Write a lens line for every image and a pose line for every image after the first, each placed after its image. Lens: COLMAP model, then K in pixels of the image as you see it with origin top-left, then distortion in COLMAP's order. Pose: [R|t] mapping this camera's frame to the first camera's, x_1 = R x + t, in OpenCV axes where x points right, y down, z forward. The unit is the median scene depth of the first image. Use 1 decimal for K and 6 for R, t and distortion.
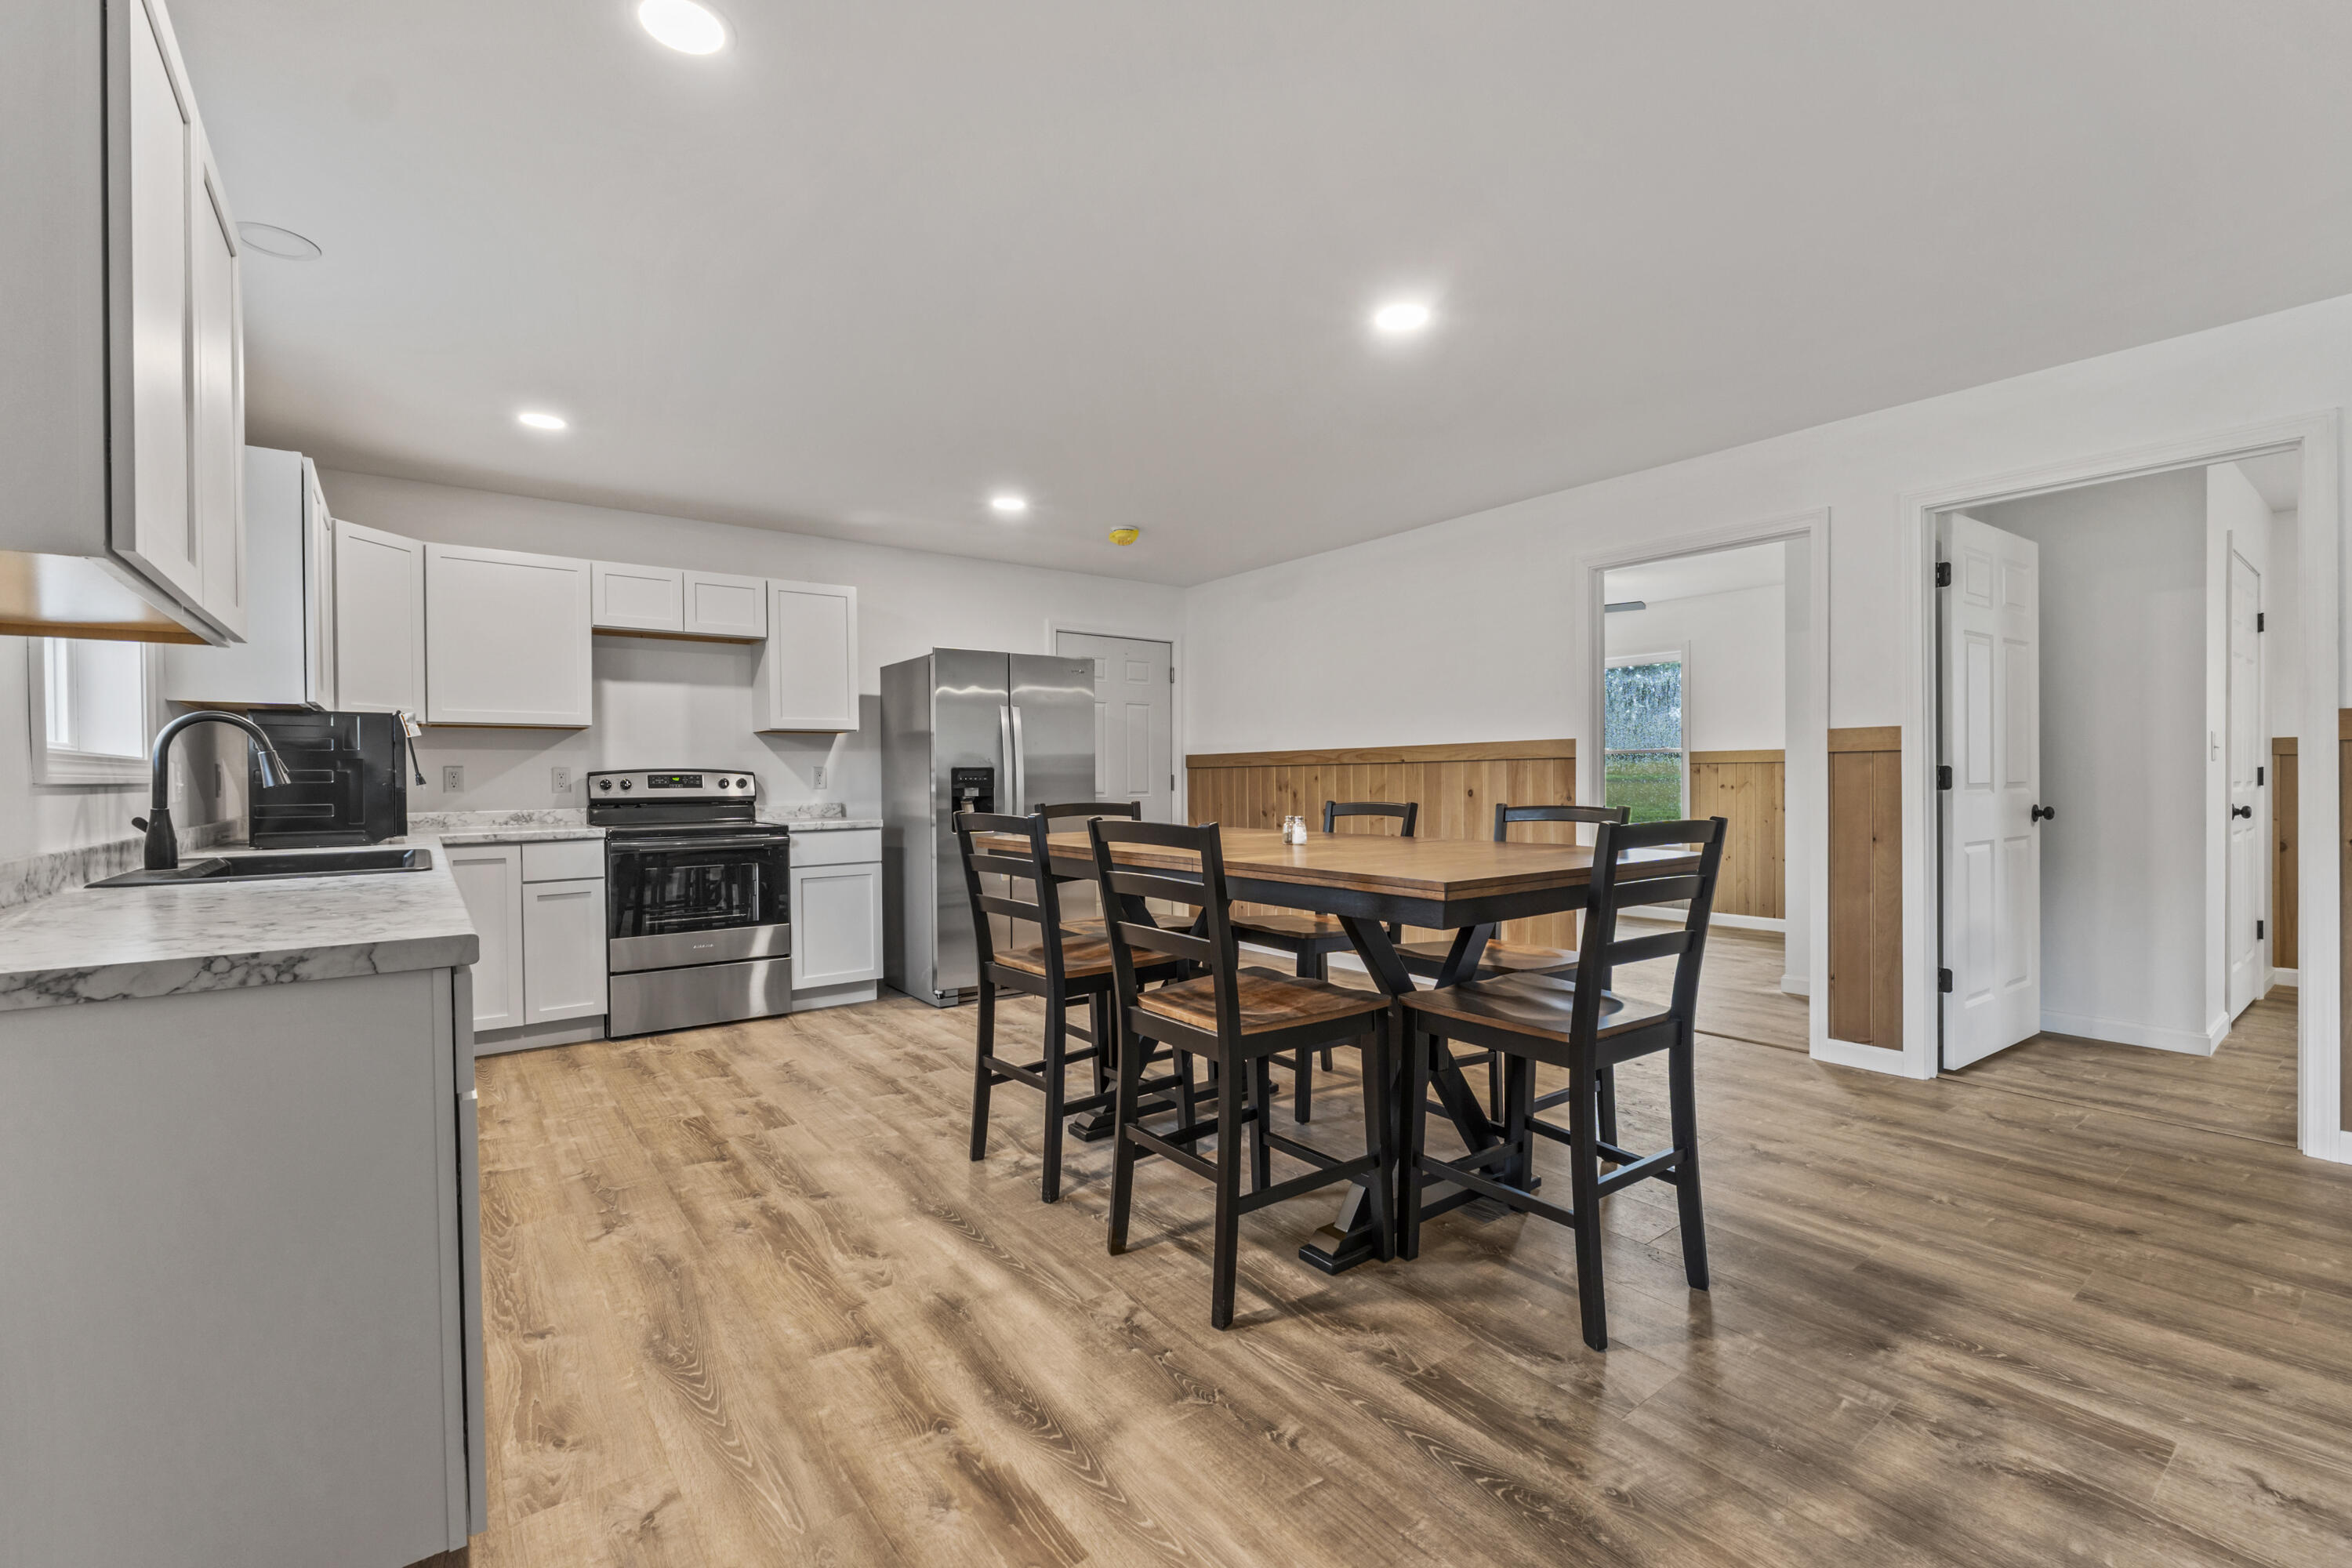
lens RADIAL K [[1064.8, 0, 1176.0], [0, 1064.8, 784.0], [0, 0, 1]] dist [0.022990, 0.000062]
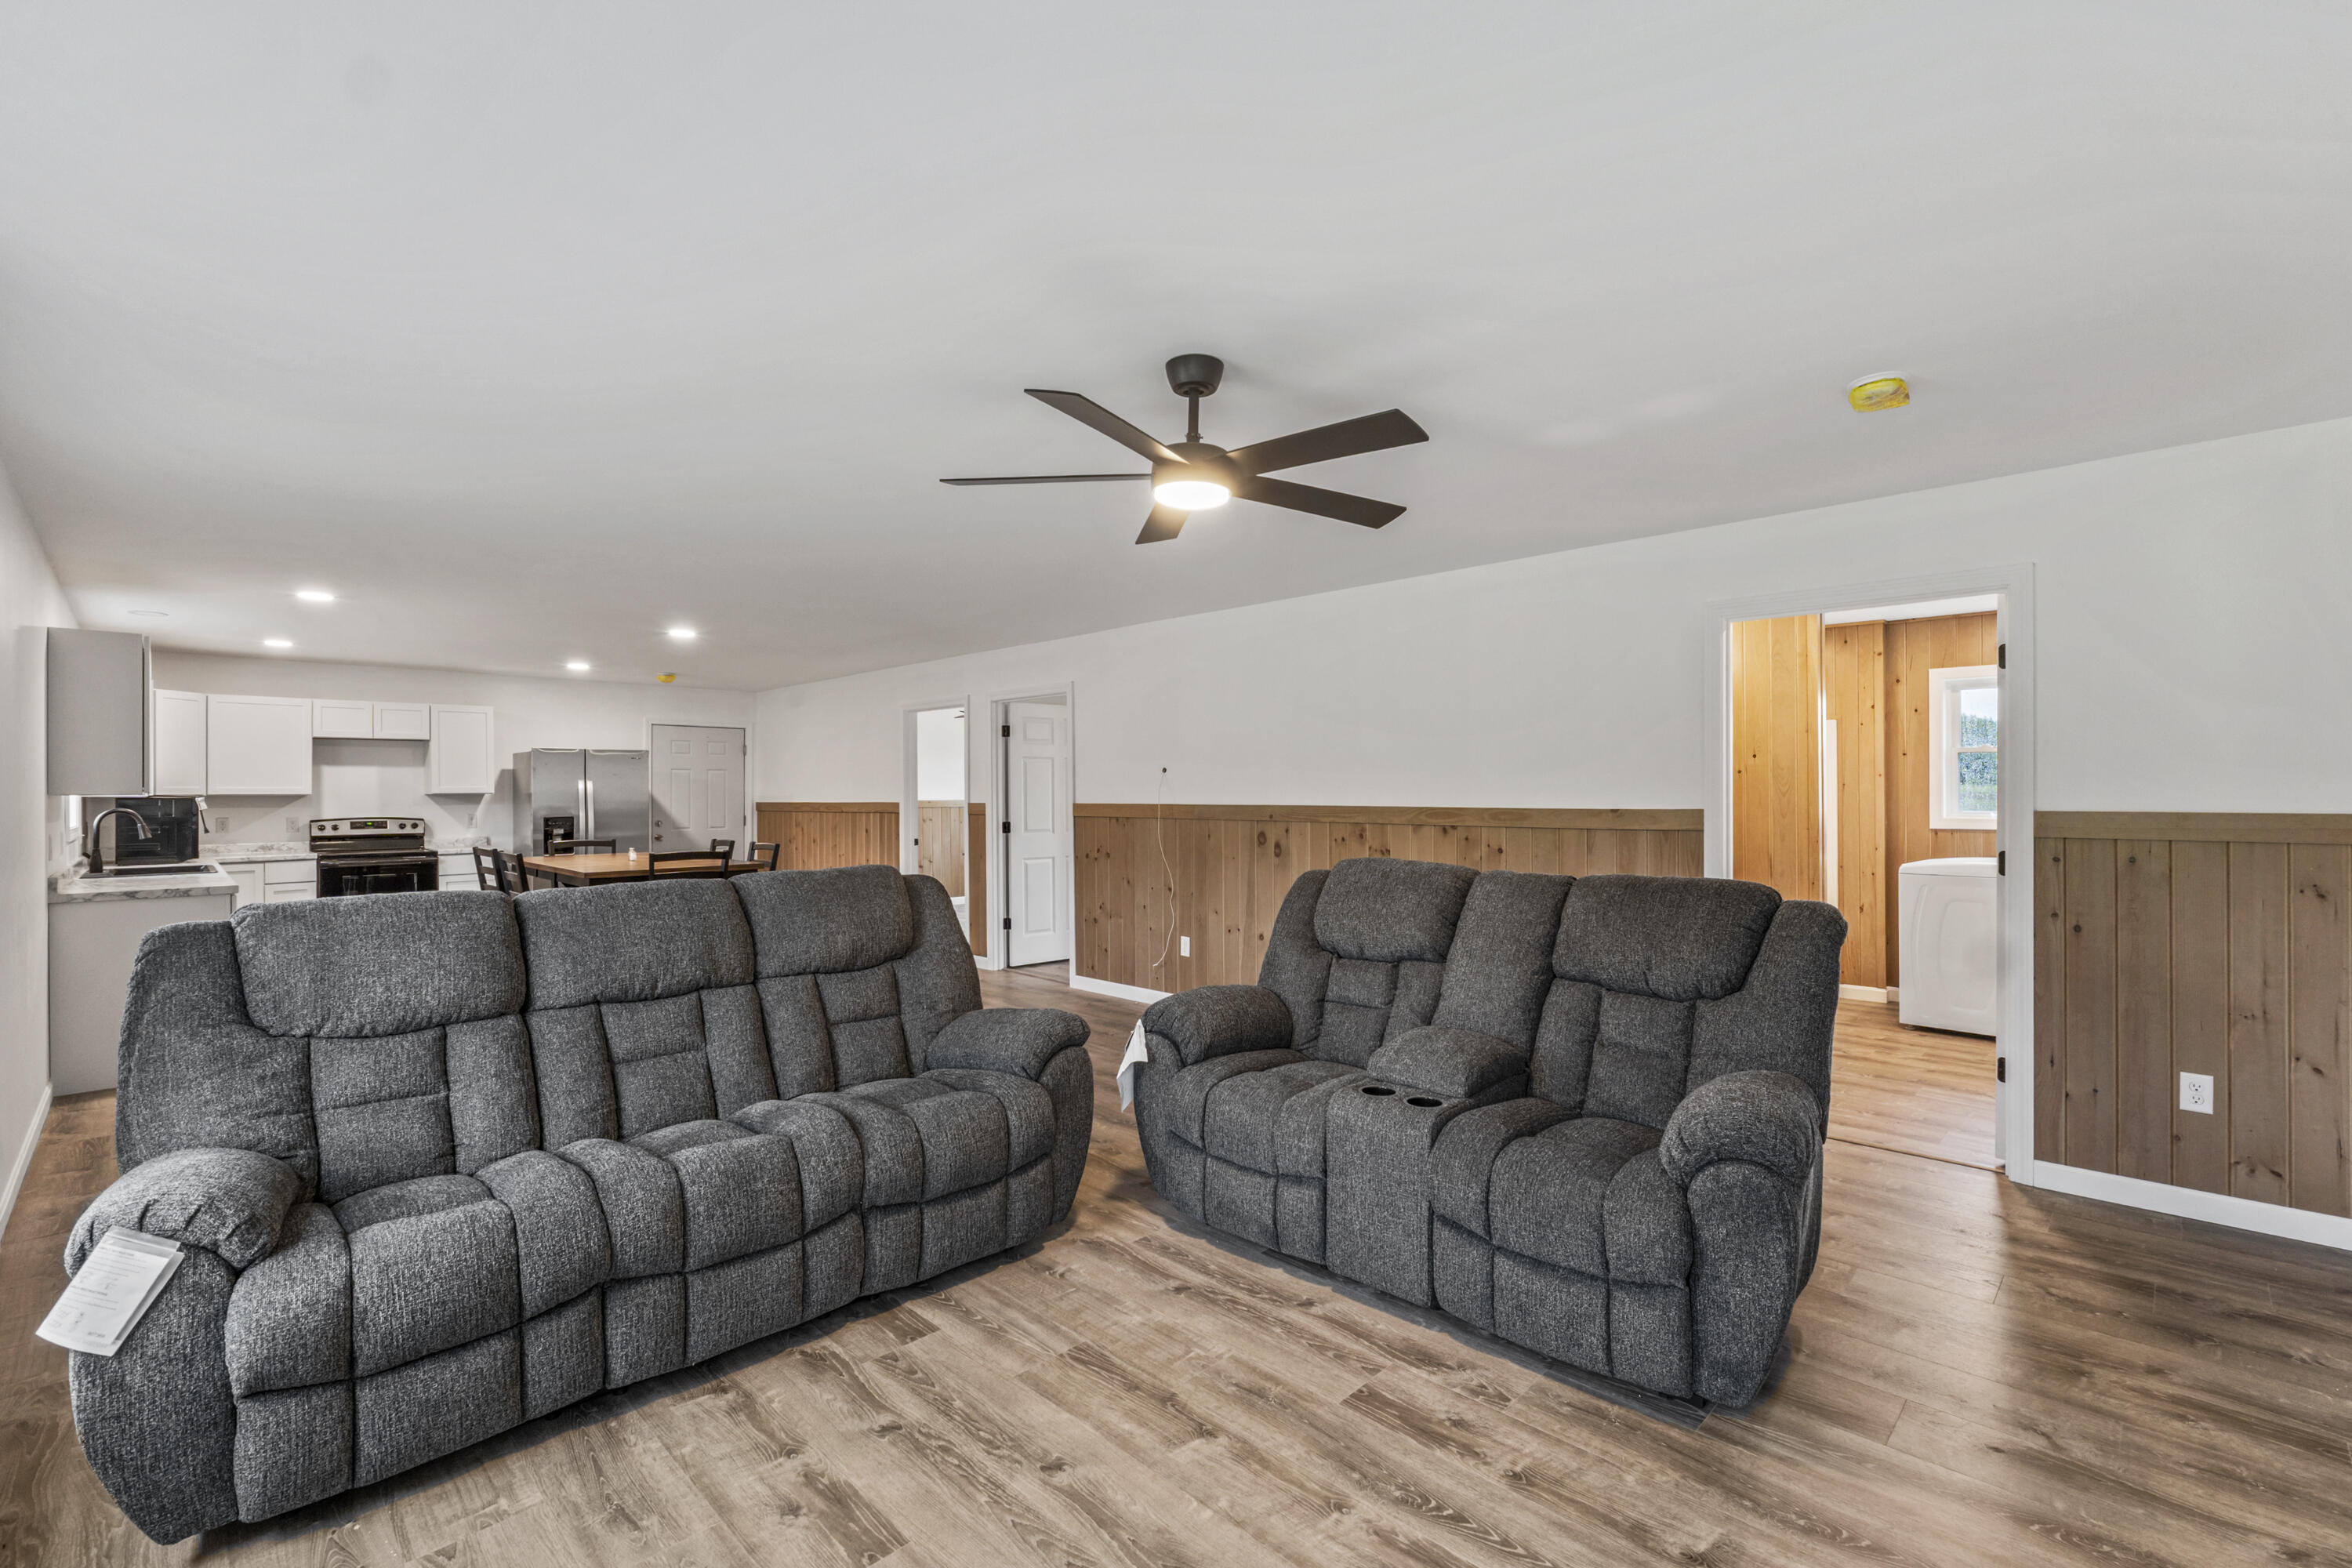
lens RADIAL K [[1032.5, 0, 1176.0], [0, 1032.5, 784.0], [0, 0, 1]] dist [0.001001, 0.000106]
pose [[0.991385, 0.004150, 0.130916, 0.593825], [-0.002006, 0.999862, -0.016506, -0.043814], [-0.130967, 0.016102, 0.991256, -0.800130]]
